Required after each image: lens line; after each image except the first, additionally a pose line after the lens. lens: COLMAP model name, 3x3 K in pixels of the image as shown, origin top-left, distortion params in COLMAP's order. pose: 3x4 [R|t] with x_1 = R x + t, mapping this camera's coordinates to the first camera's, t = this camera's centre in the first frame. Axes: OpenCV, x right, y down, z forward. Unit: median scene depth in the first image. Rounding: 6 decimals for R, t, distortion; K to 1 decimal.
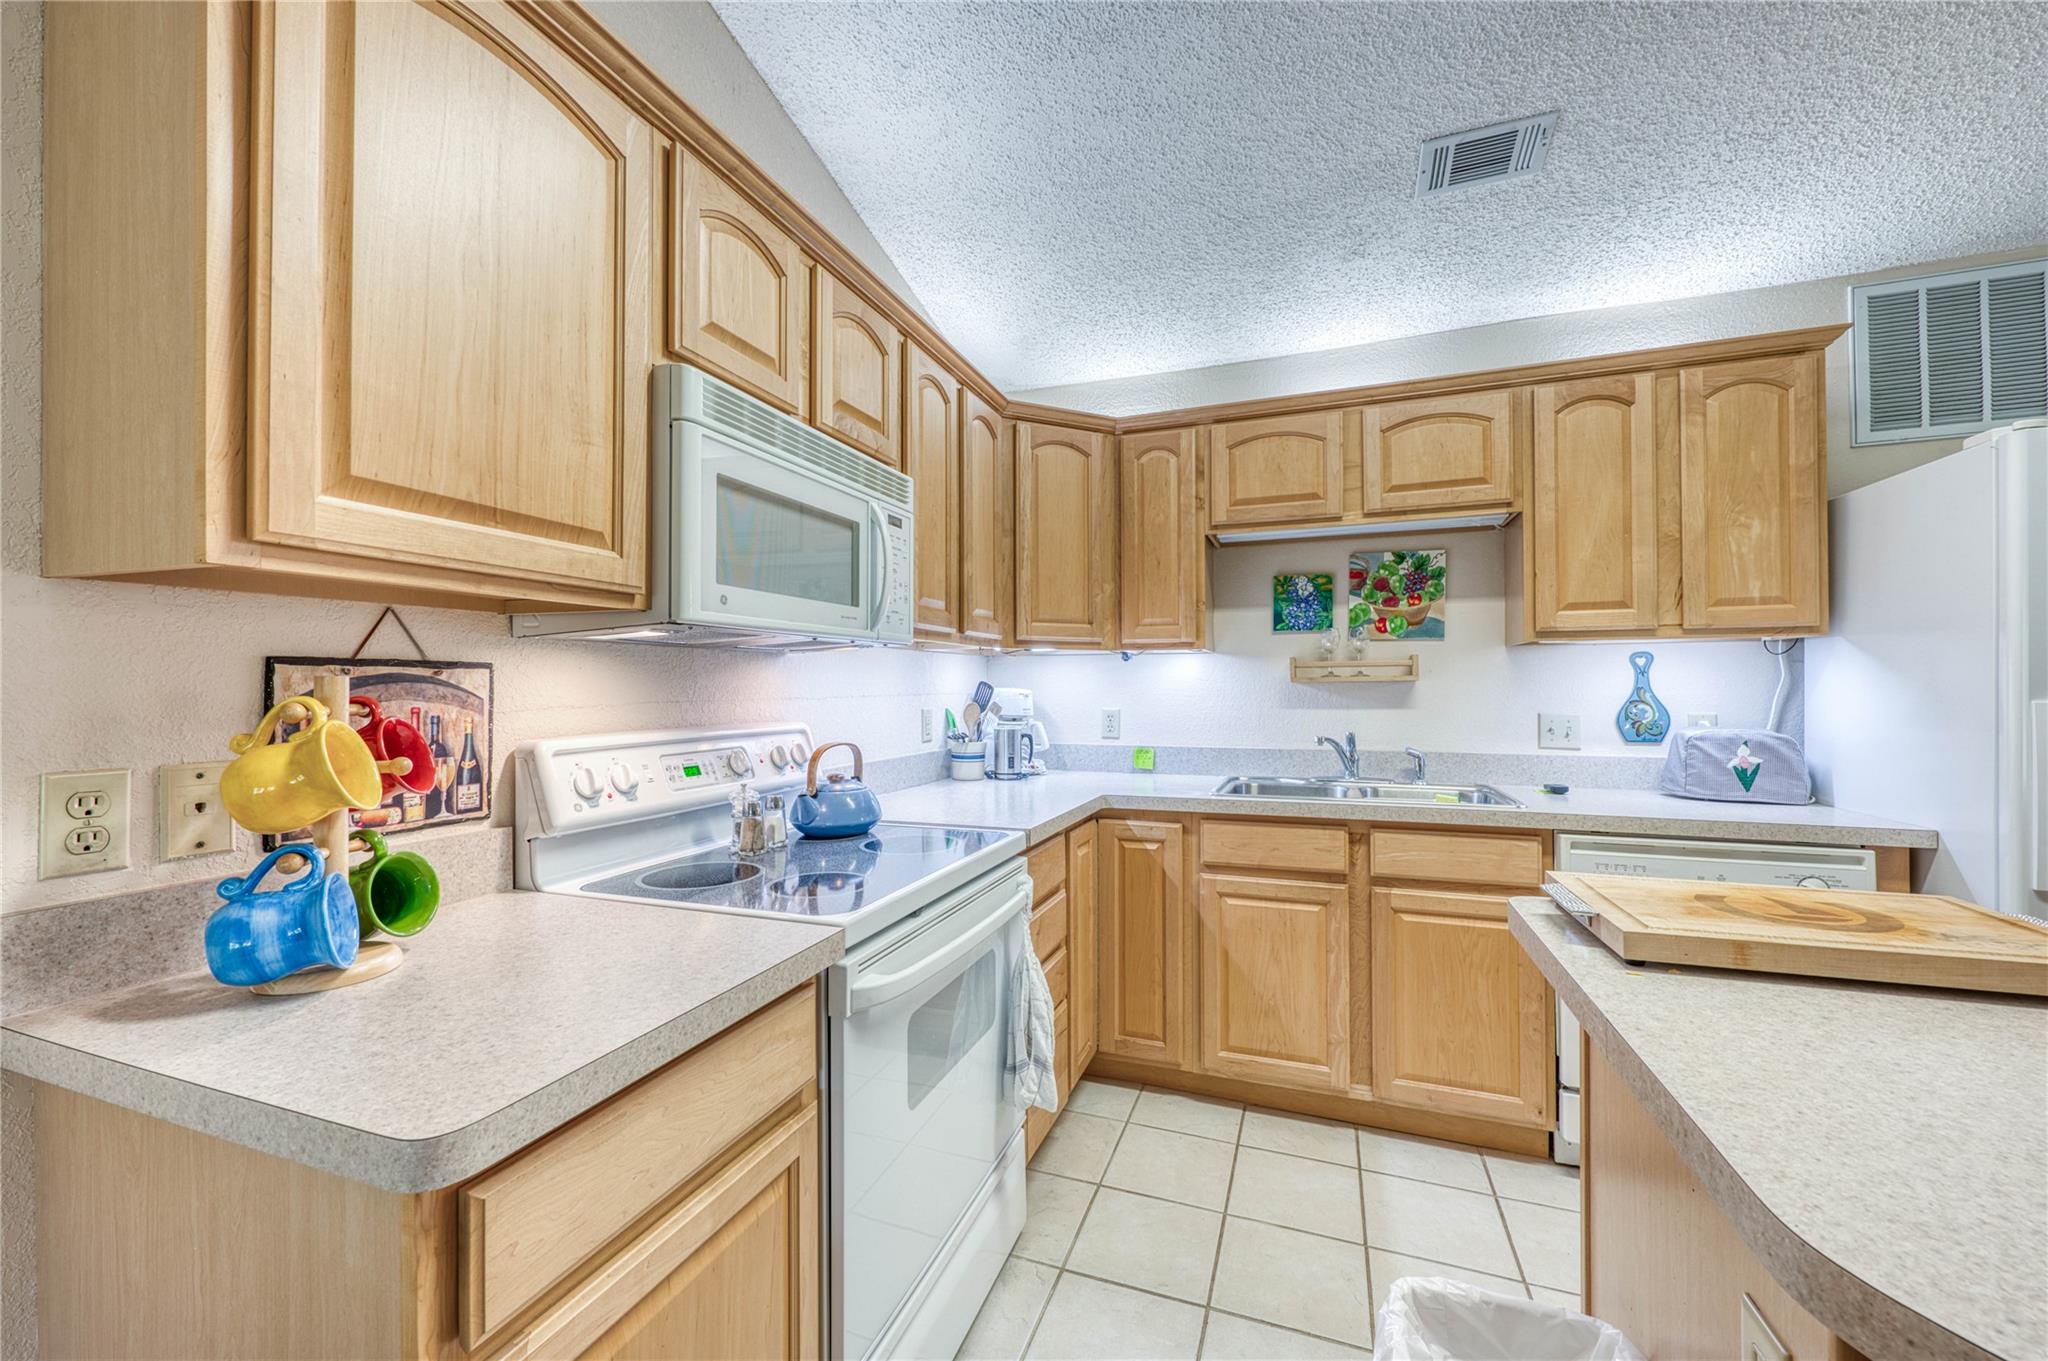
lens RADIAL K [[807.0, 0, 1023.9], [0, 807.0, 680.0], [0, 0, 1]] dist [0.001011, 0.000272]
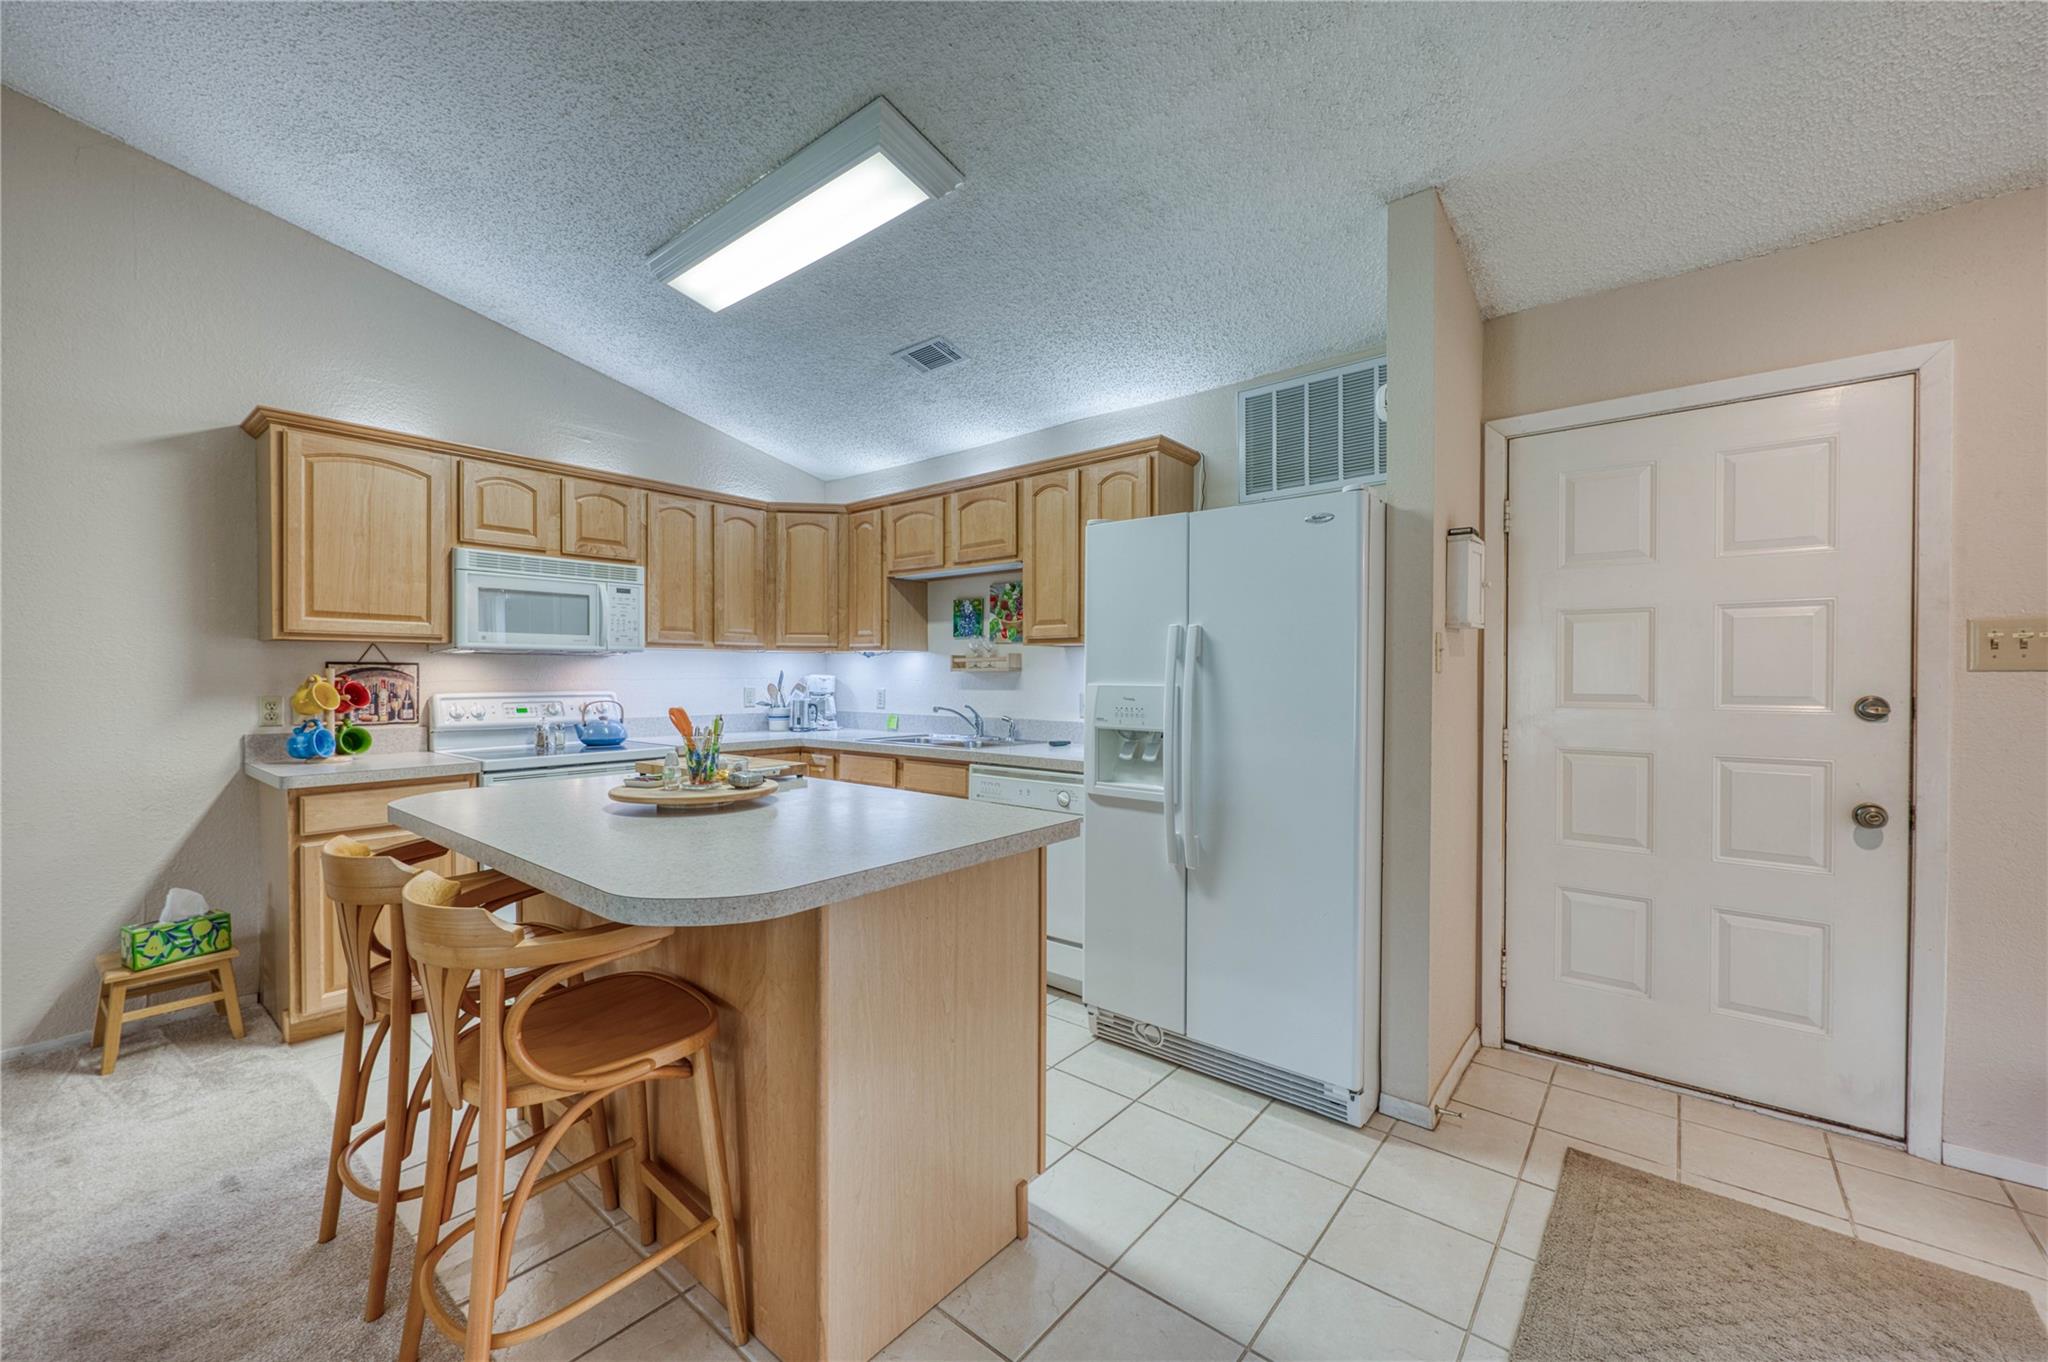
lens RADIAL K [[807.0, 0, 1015.7], [0, 807.0, 677.9], [0, 0, 1]] dist [0.001011, 0.000272]
pose [[0.943825, 0.006827, -0.330375, 1.214418], [-0.002332, 0.999899, 0.014000, -0.008762], [0.330437, -0.012444, 0.943746, -0.490903]]
